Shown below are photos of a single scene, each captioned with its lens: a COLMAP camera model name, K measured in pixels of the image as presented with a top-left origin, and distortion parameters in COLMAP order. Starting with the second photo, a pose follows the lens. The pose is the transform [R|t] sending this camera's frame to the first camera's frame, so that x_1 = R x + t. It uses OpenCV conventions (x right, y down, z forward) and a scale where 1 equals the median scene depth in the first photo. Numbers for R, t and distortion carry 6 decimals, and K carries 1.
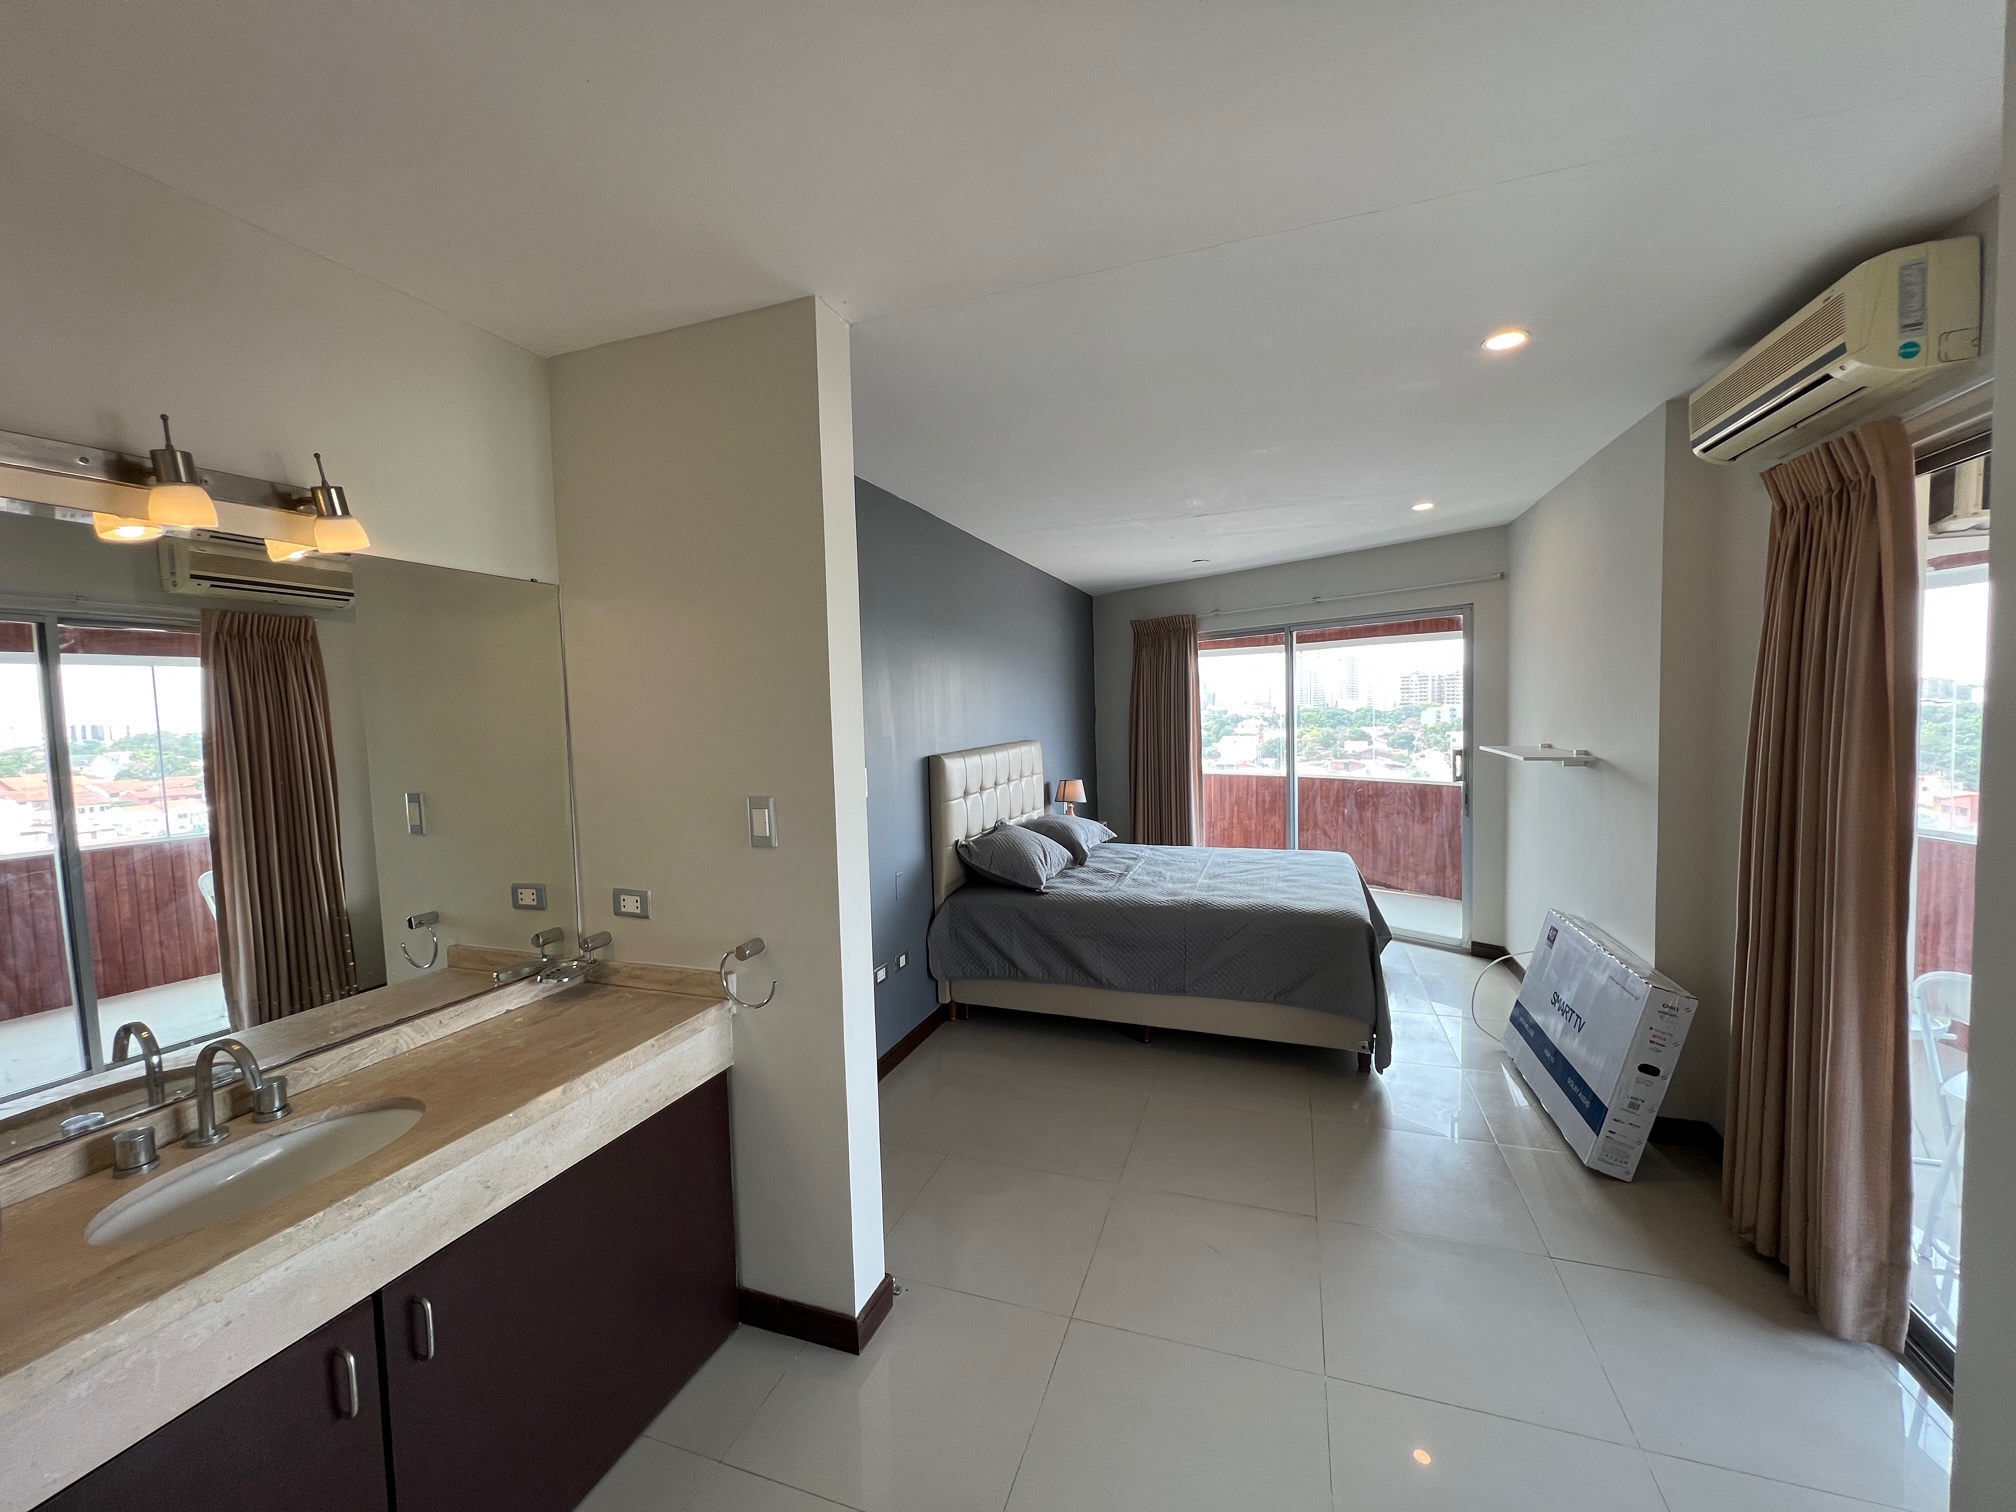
lens RADIAL K [[799.5, 0, 1008.0], [0, 799.5, 756.0], [0, 0, 1]] dist [-0.024753, -0.000062]
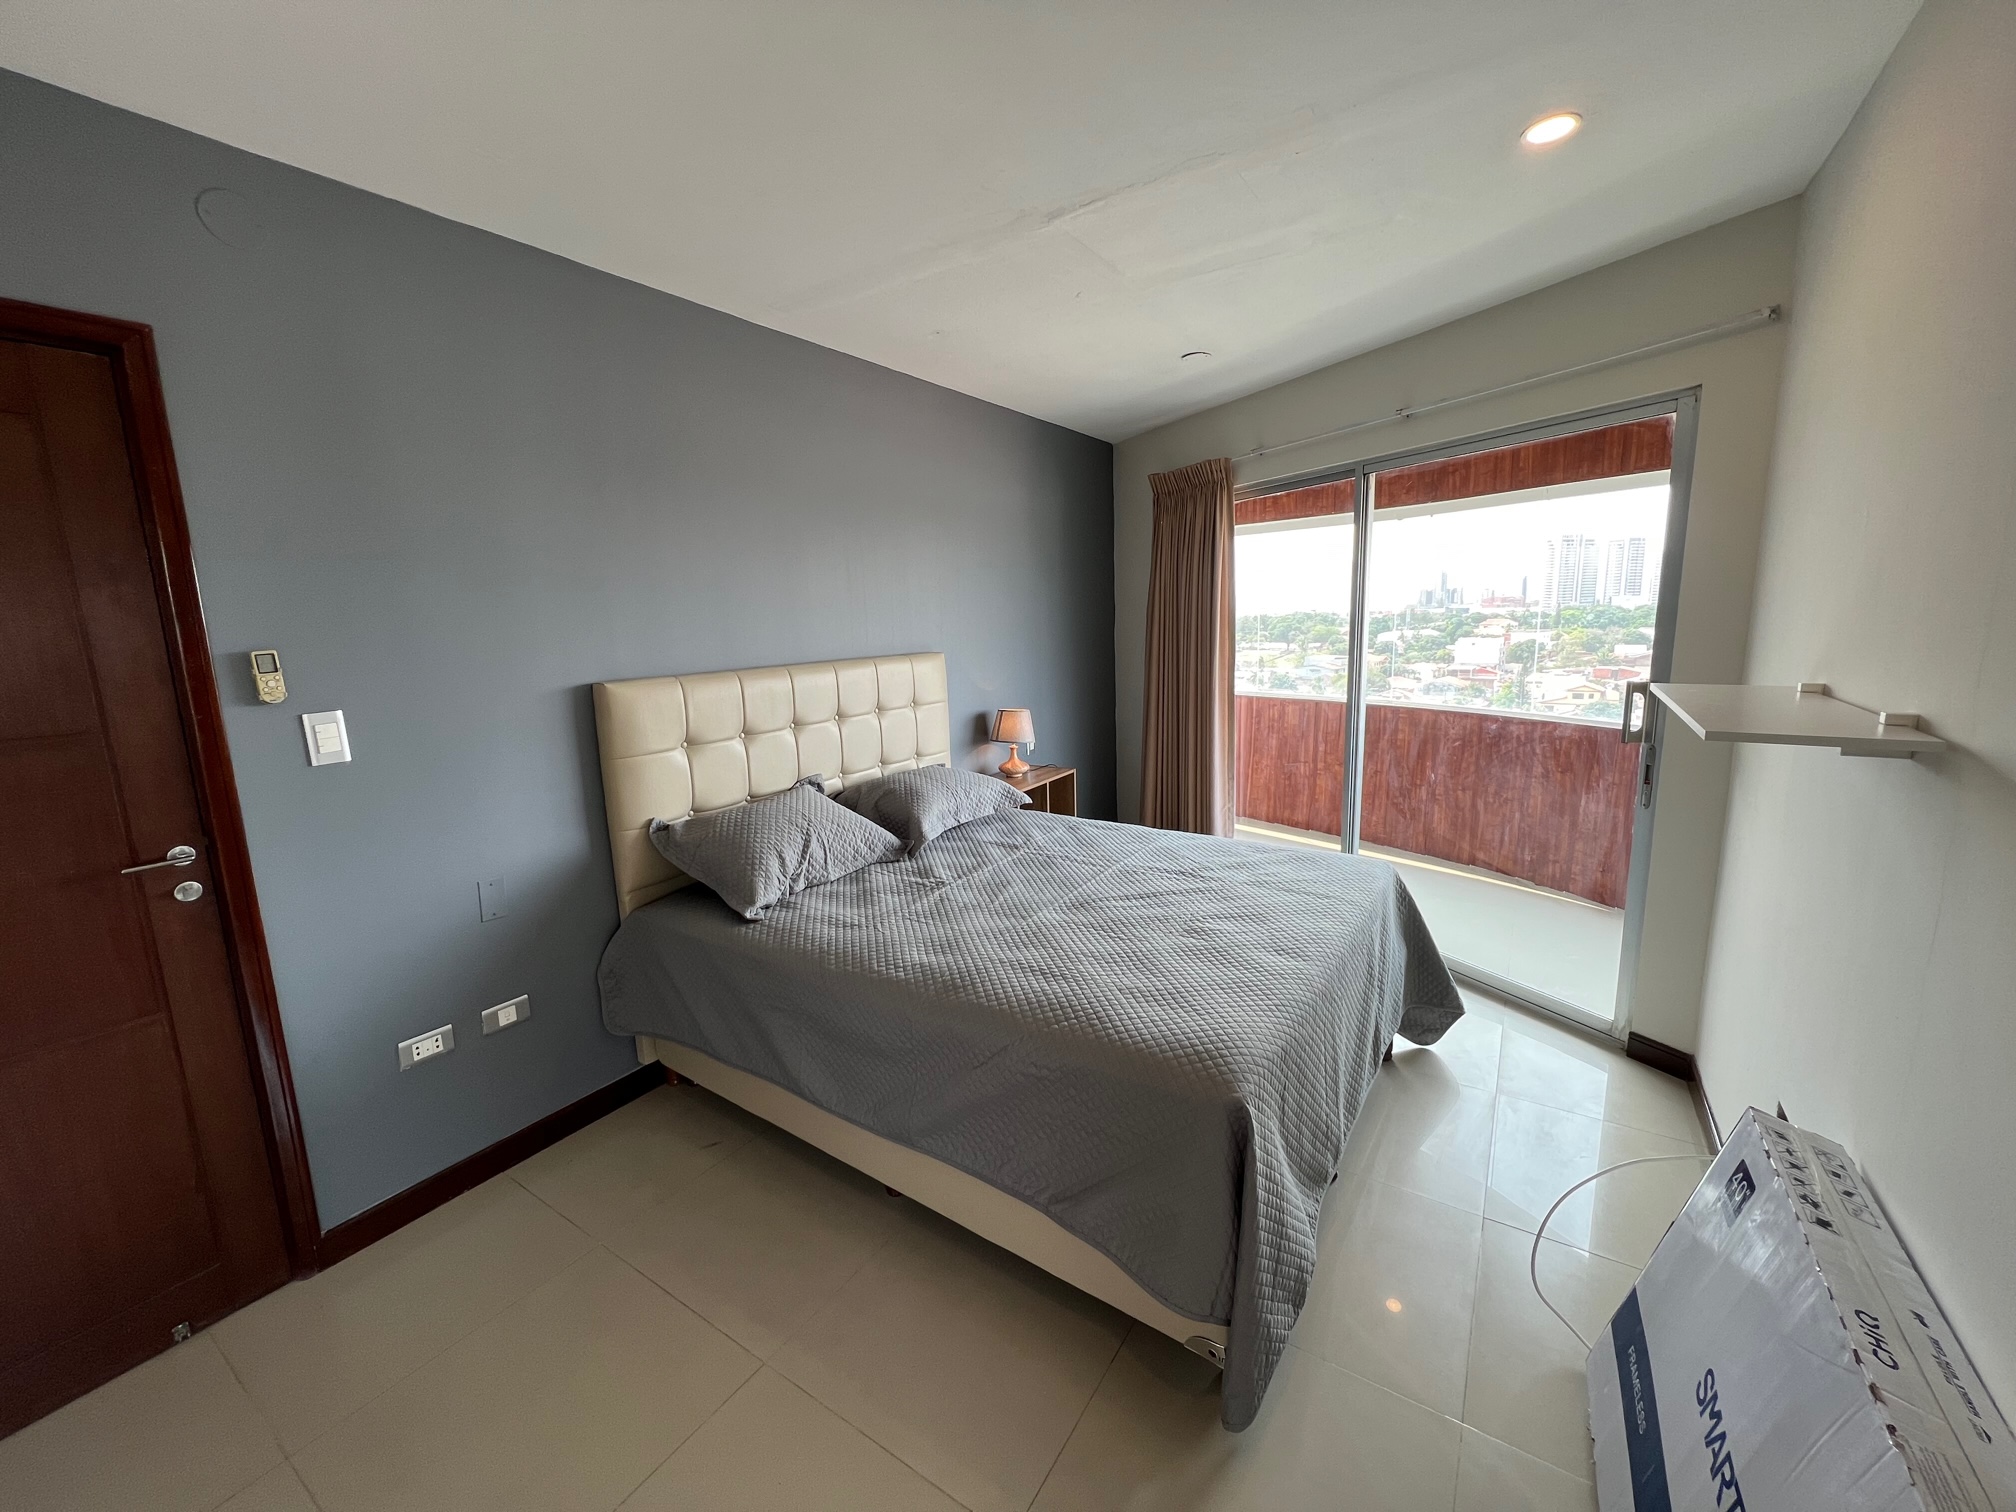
lens RADIAL K [[810.1, 0, 1008.0], [0, 810.1, 756.0], [0, 0, 1]] dist [-0.001538, -0.000465]
pose [[0.972336, 0.040692, -0.230016, 0.305322], [-0.012228, 0.992226, 0.123844, -0.021889], [0.233268, -0.117605, 0.965275, 0.402370]]
